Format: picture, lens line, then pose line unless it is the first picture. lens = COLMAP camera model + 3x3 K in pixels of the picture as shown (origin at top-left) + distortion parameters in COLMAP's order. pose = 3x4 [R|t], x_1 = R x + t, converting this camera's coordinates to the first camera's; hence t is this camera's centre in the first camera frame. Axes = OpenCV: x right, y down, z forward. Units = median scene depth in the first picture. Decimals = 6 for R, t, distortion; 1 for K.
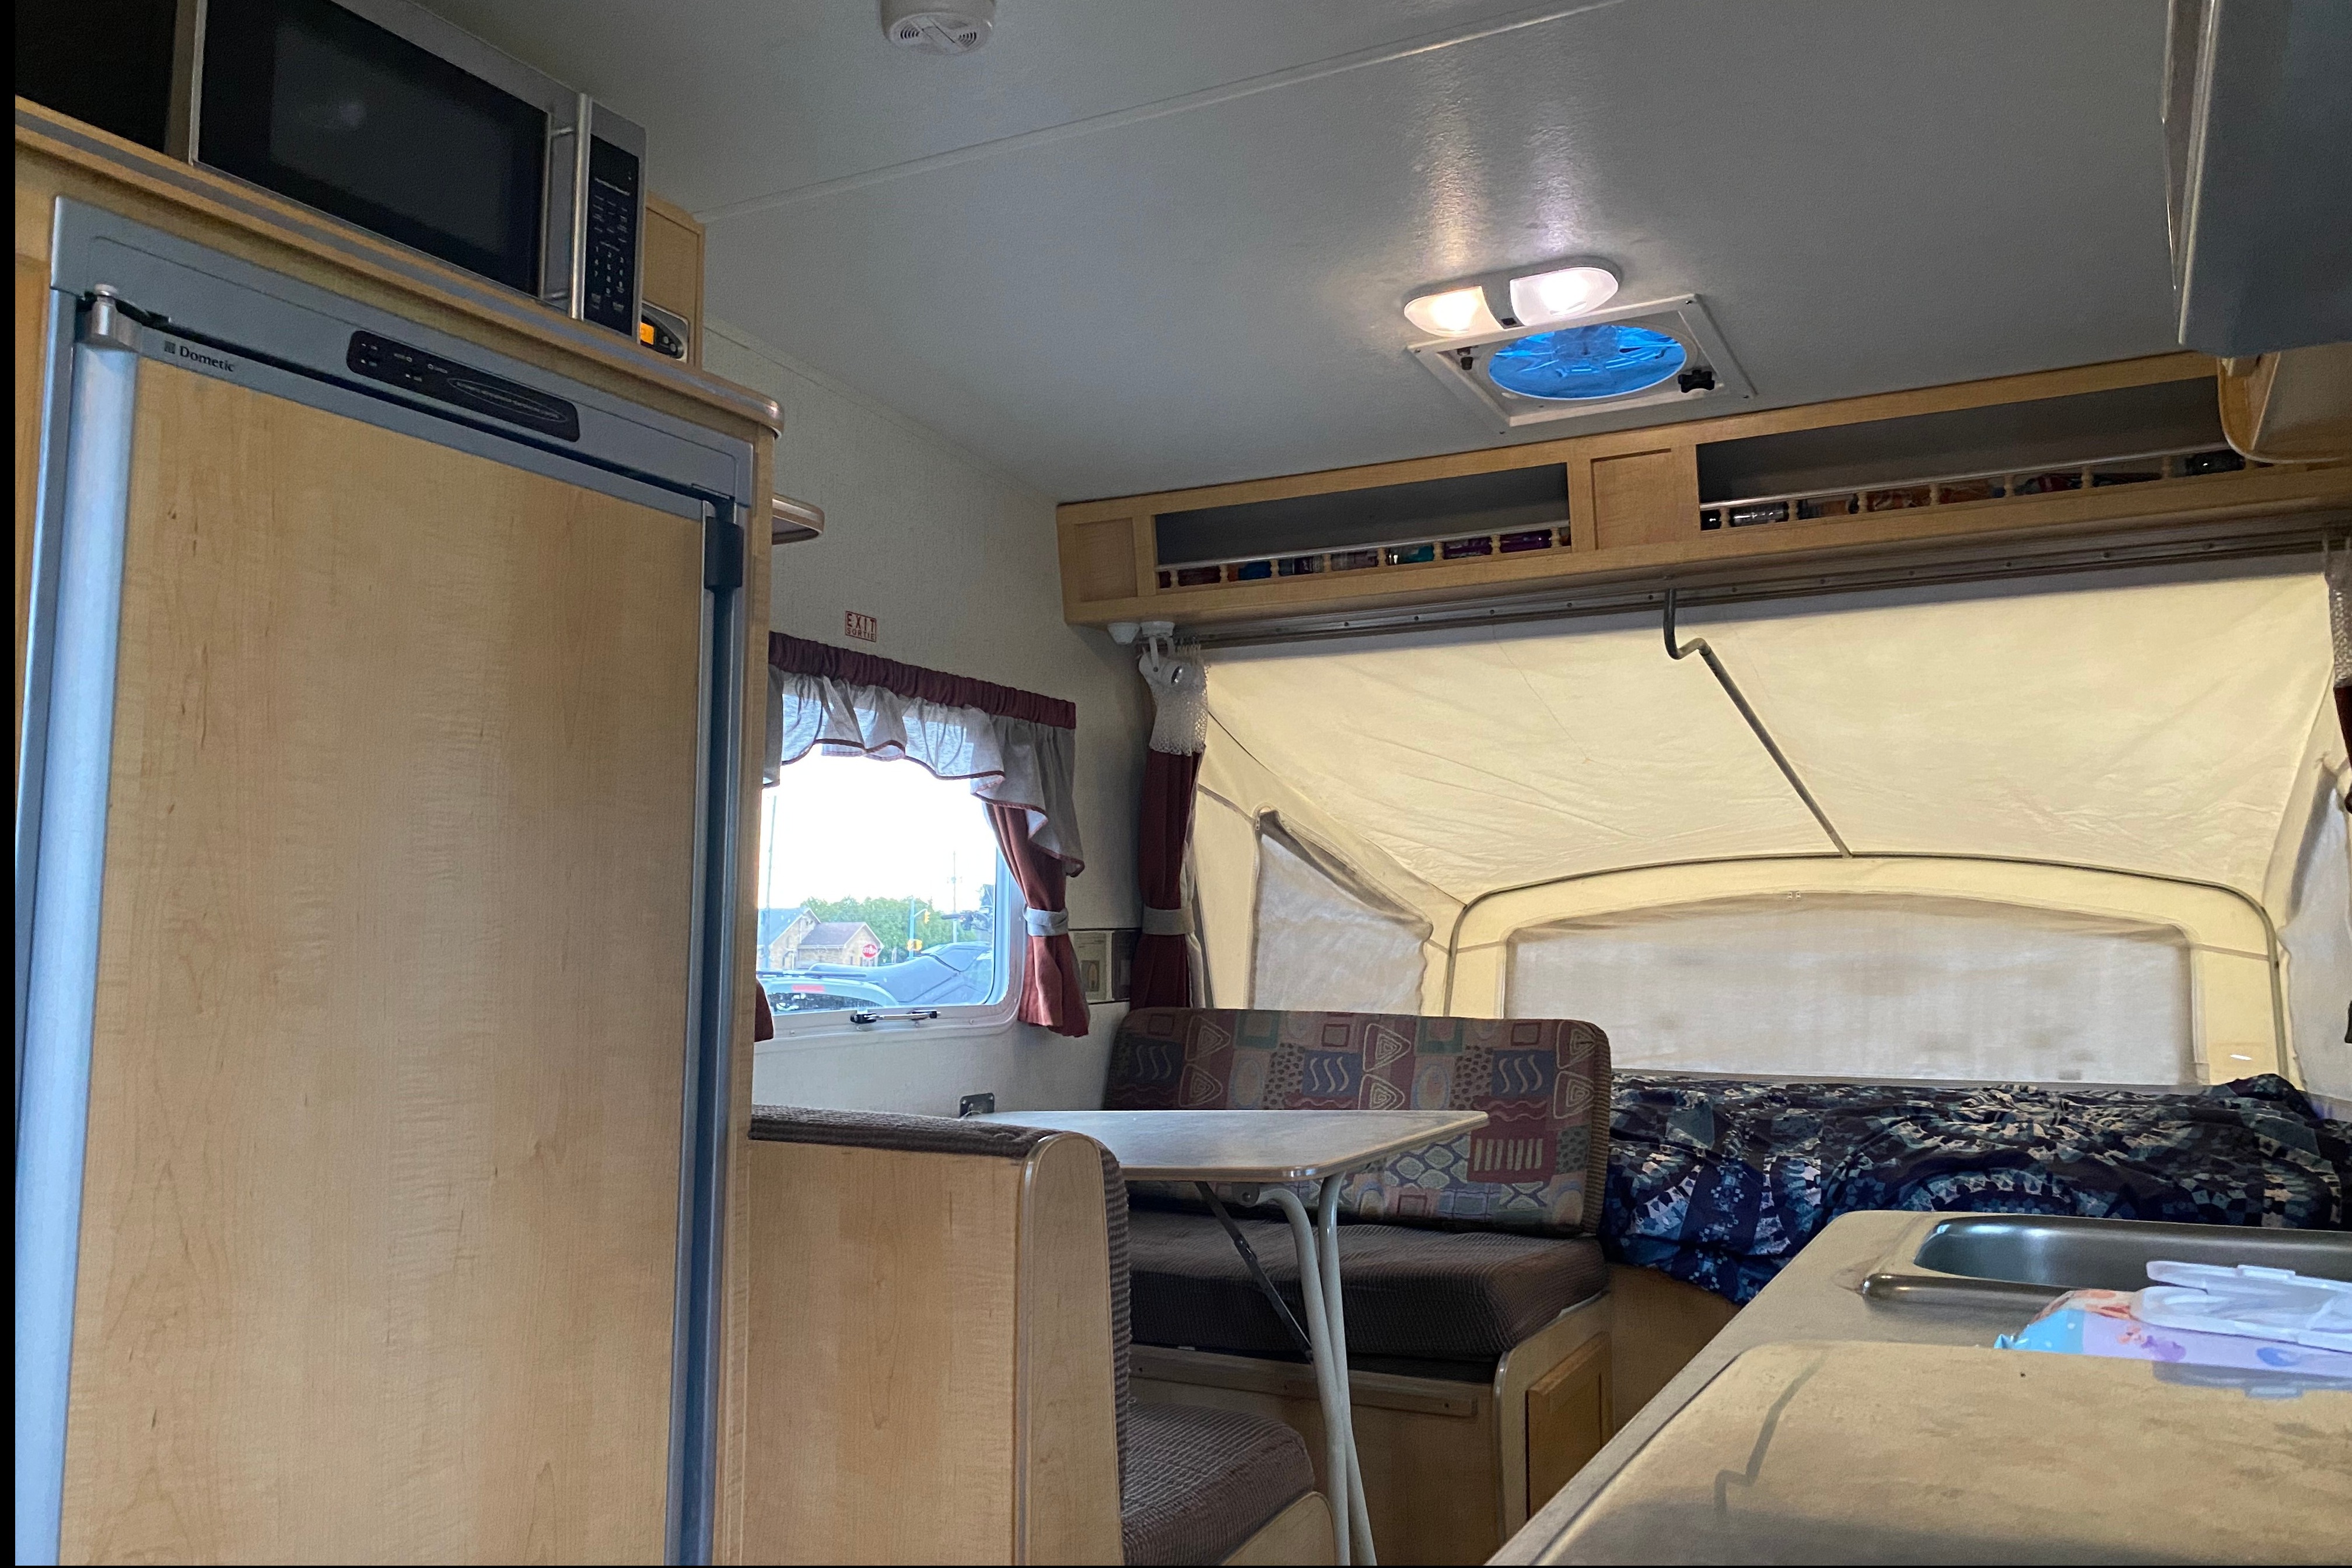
lens RADIAL K [[1772.2, 0, 1165.6], [0, 1772.2, 769.2], [0, 0, 1]] dist [0.030029, -0.046300]
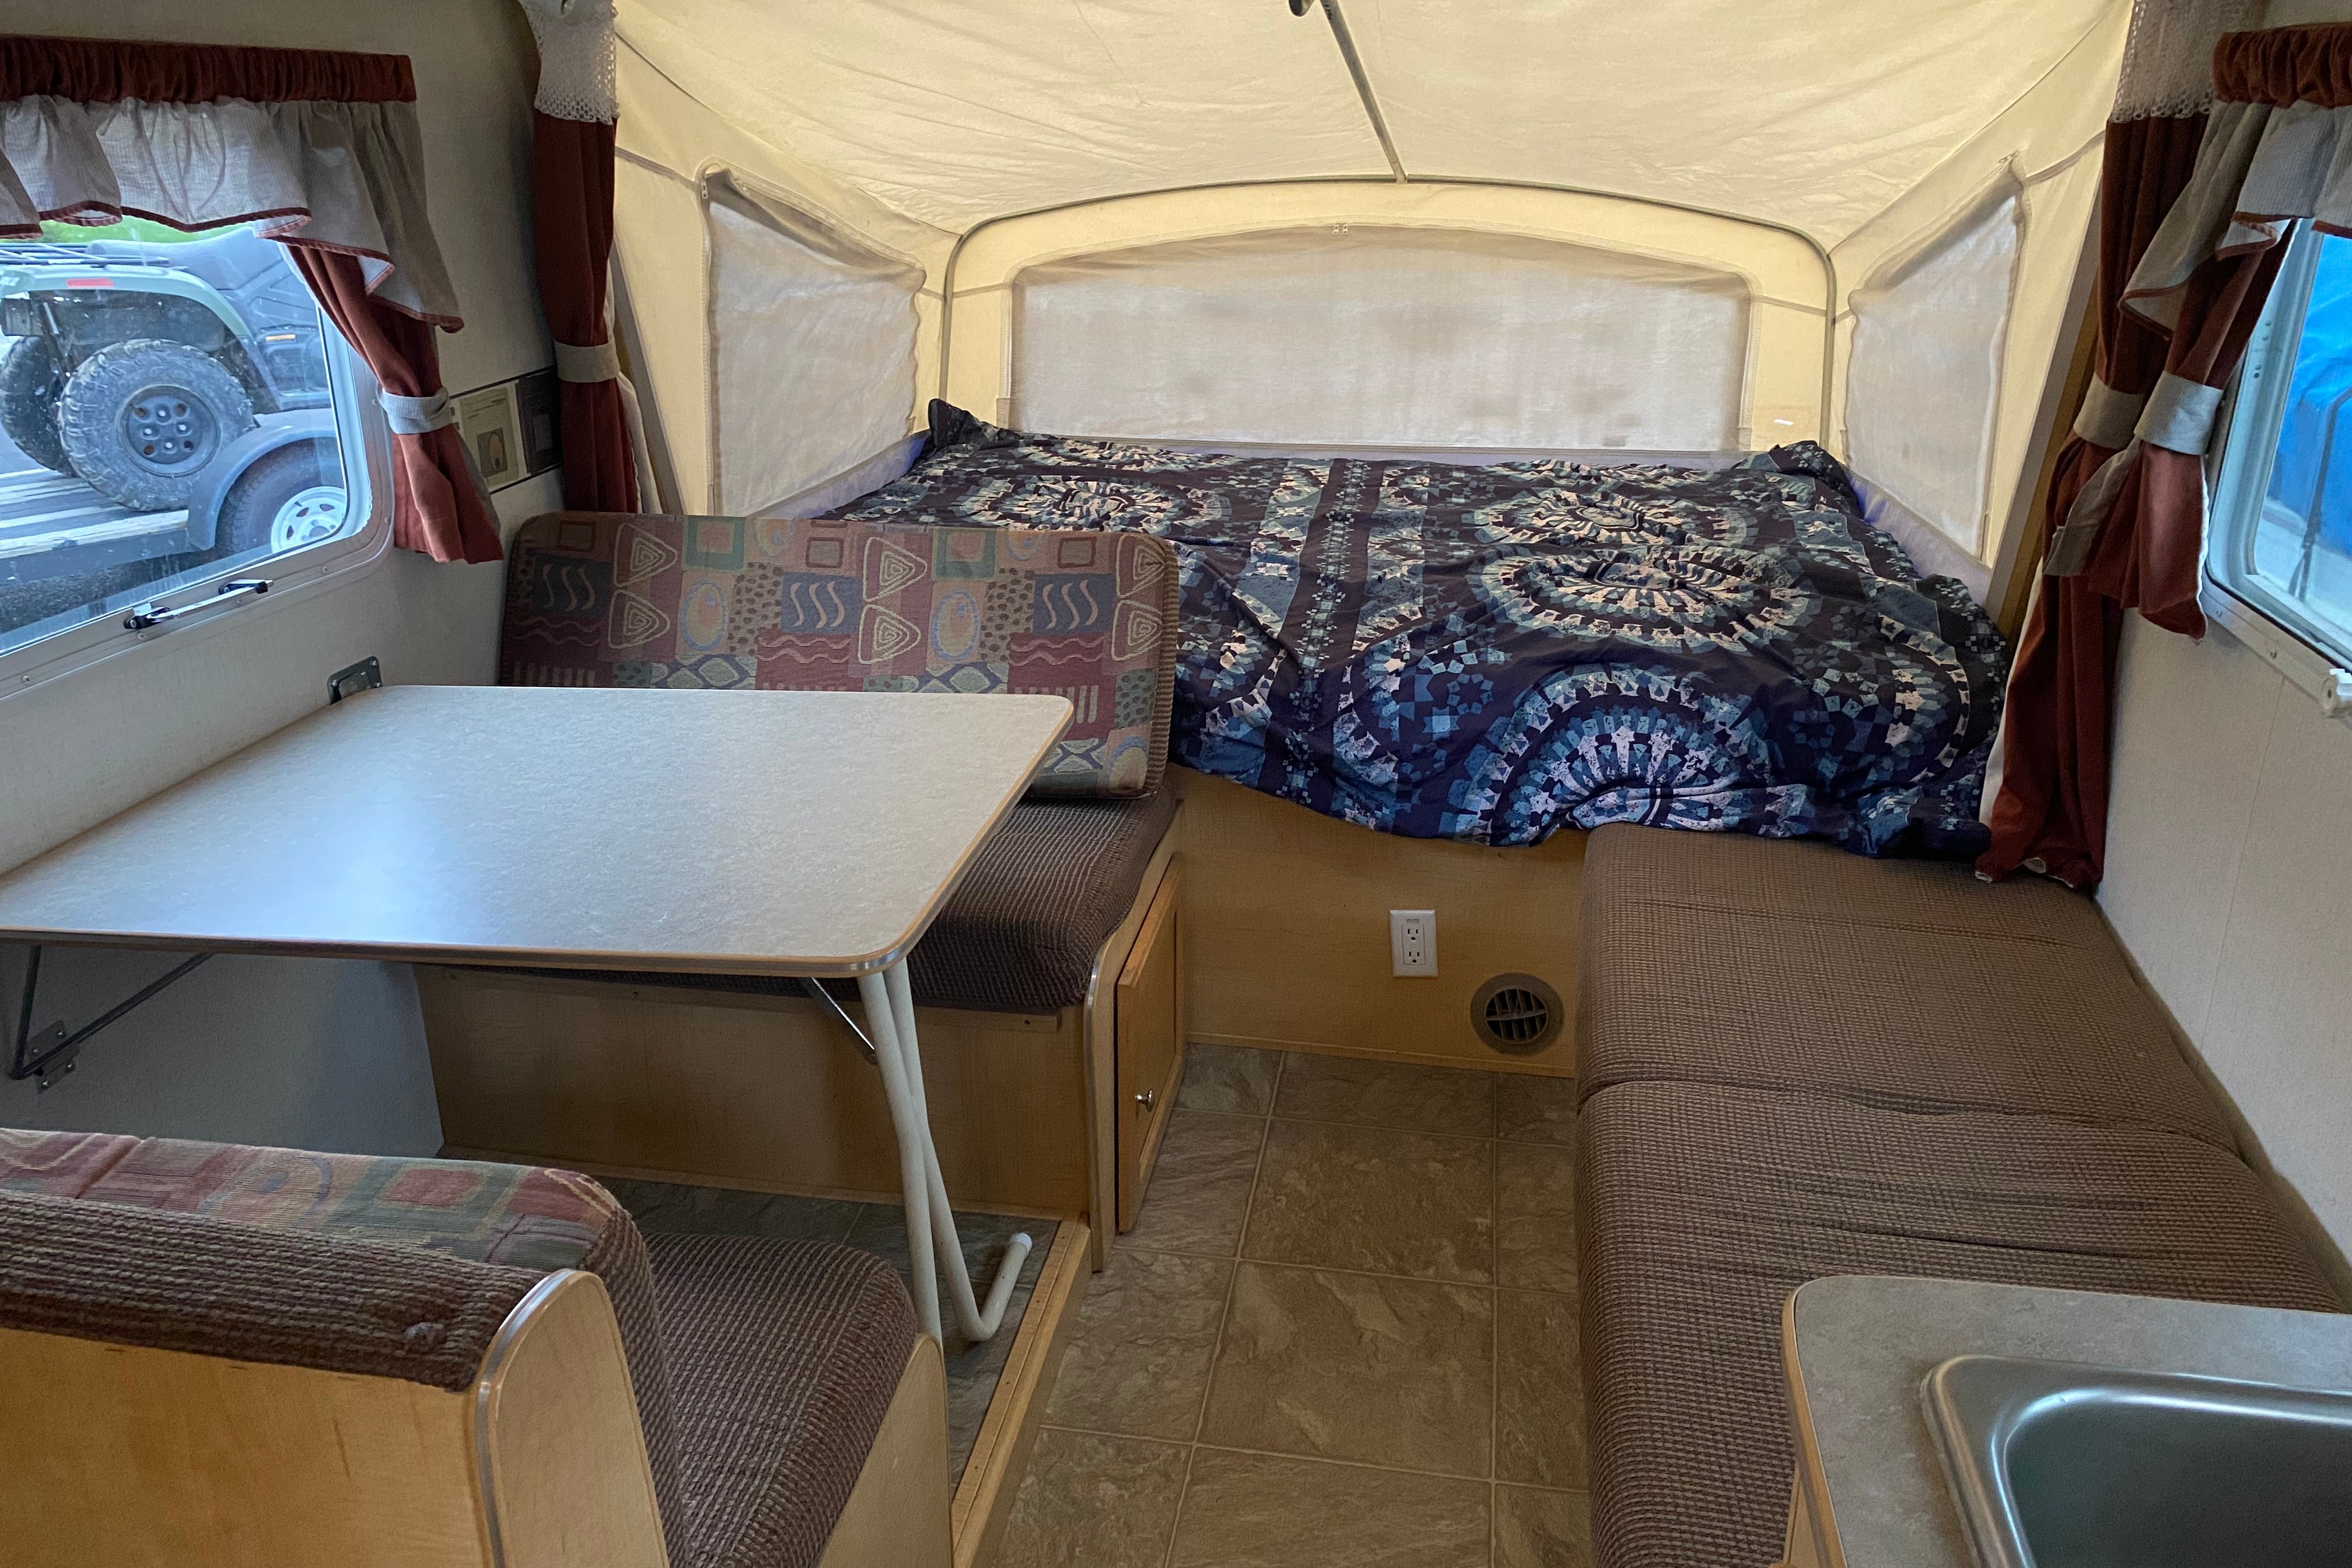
lens RADIAL K [[1772.2, 0, 1165.6], [0, 1772.2, 769.2], [0, 0, 1]] dist [0.030029, -0.046300]
pose [[0.951847, -0.110707, 0.285886, -0.003252], [-0.026953, 0.898693, 0.437750, -0.096135], [-0.305385, -0.424377, 0.852434, 0.257731]]
